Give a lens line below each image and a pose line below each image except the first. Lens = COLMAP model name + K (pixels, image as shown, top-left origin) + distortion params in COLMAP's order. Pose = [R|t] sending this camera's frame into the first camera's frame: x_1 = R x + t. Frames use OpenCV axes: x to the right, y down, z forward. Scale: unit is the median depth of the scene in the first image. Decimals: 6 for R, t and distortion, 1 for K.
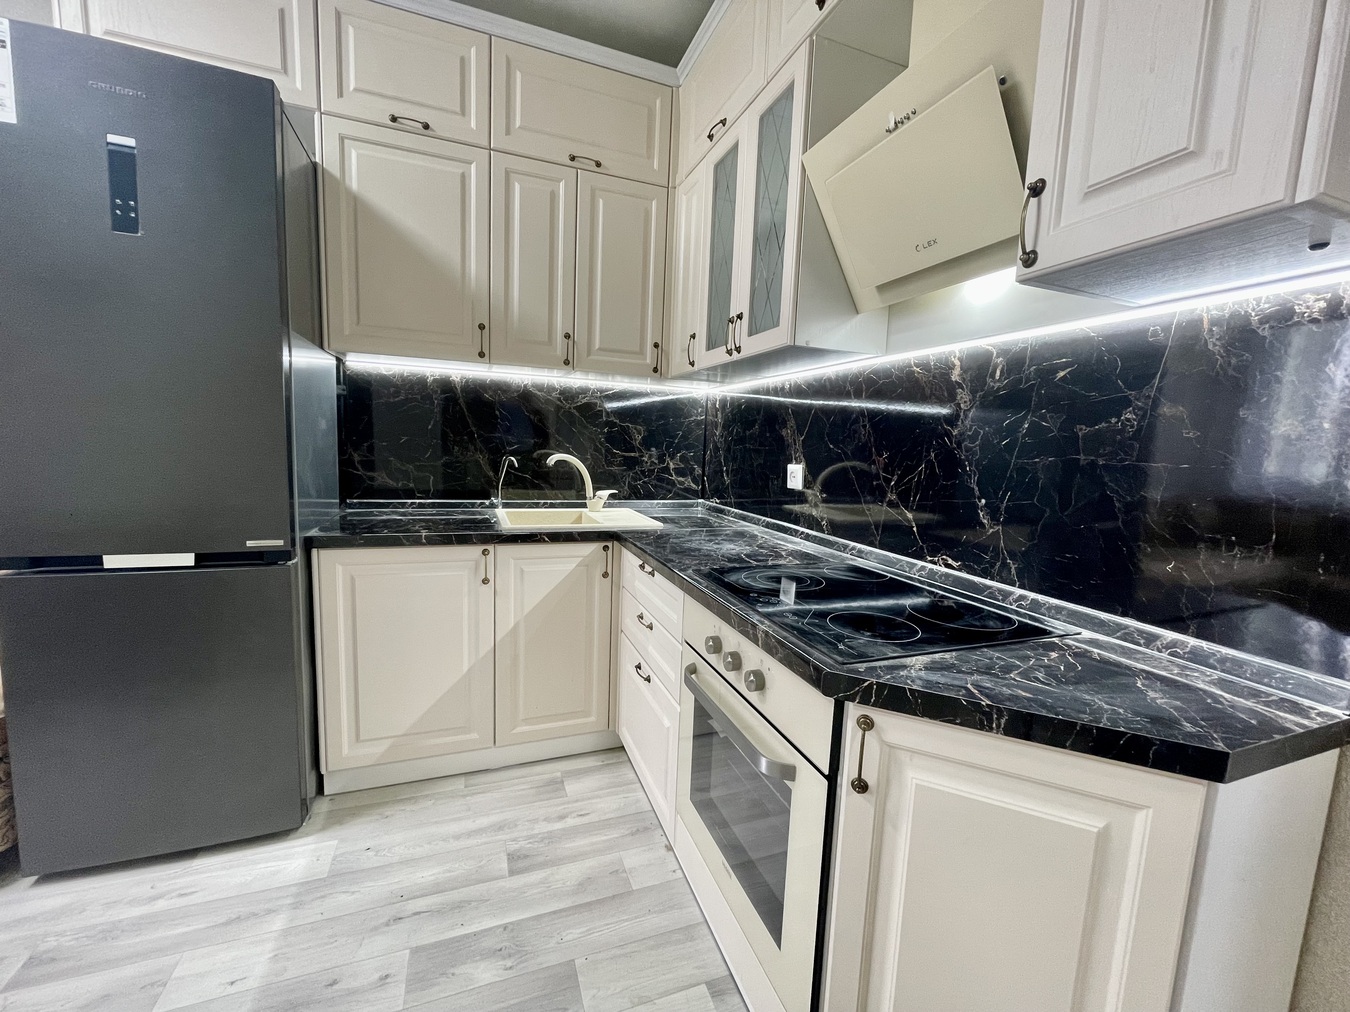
lens RADIAL K [[545.3, 0, 674.2], [0, 545.3, 507.4], [0, 0, 1]] dist [-0.001119, -0.000125]
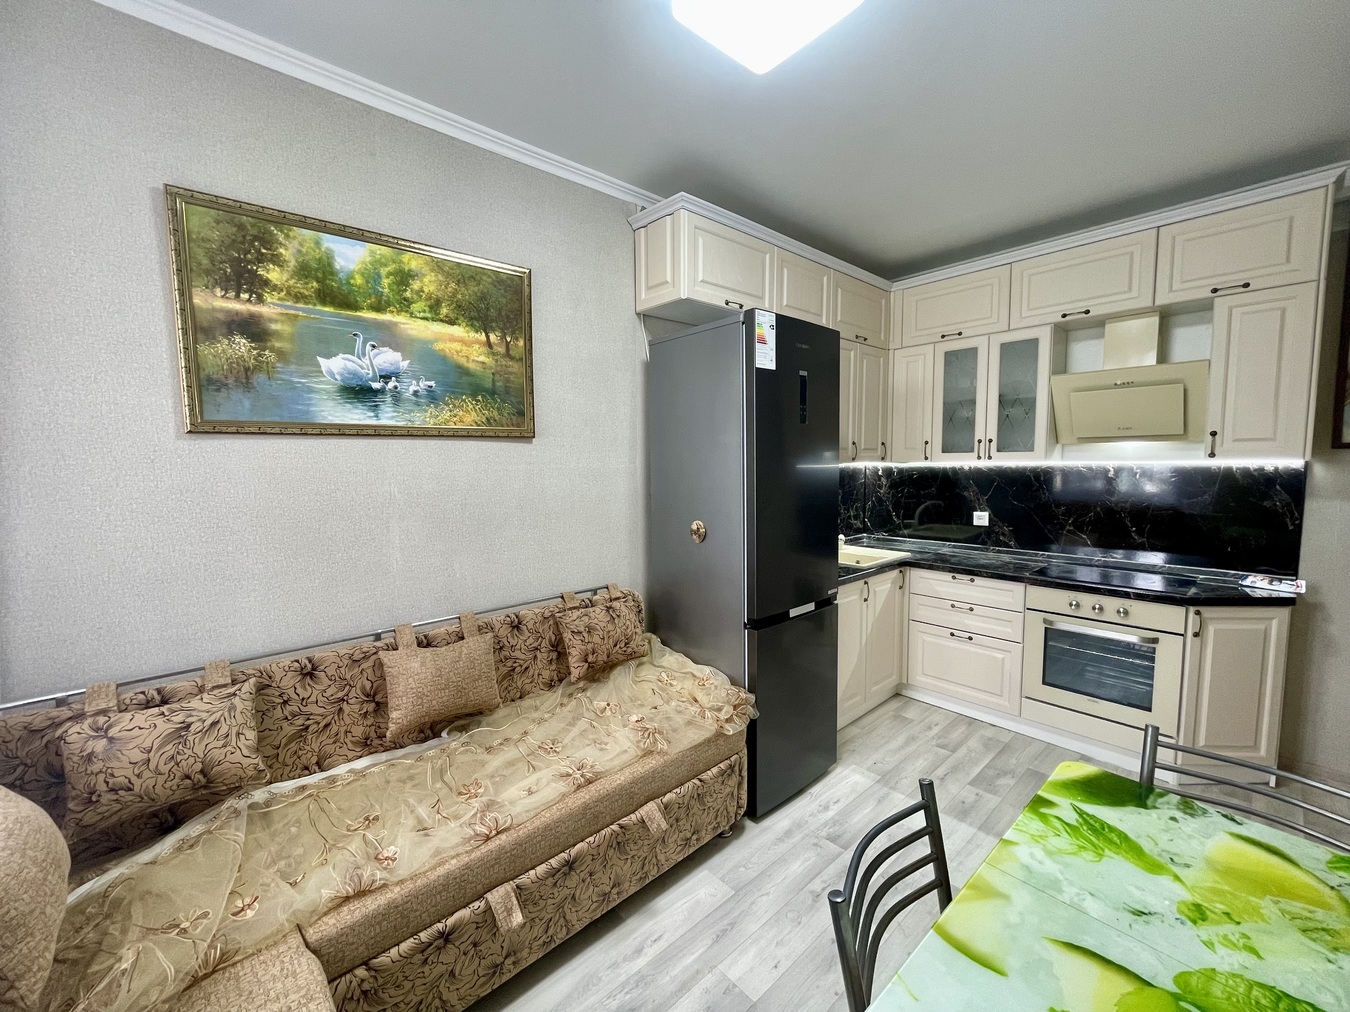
lens RADIAL K [[545.3, 0, 673.6], [0, 545.3, 507.9], [0, 0, 1]] dist [-0.001119, -0.000125]
pose [[0.929573, -0.083813, 0.358984, -1.483186], [0.092910, 0.995641, -0.008129, -0.186015], [-0.356738, 0.040910, 0.933308, -0.349190]]
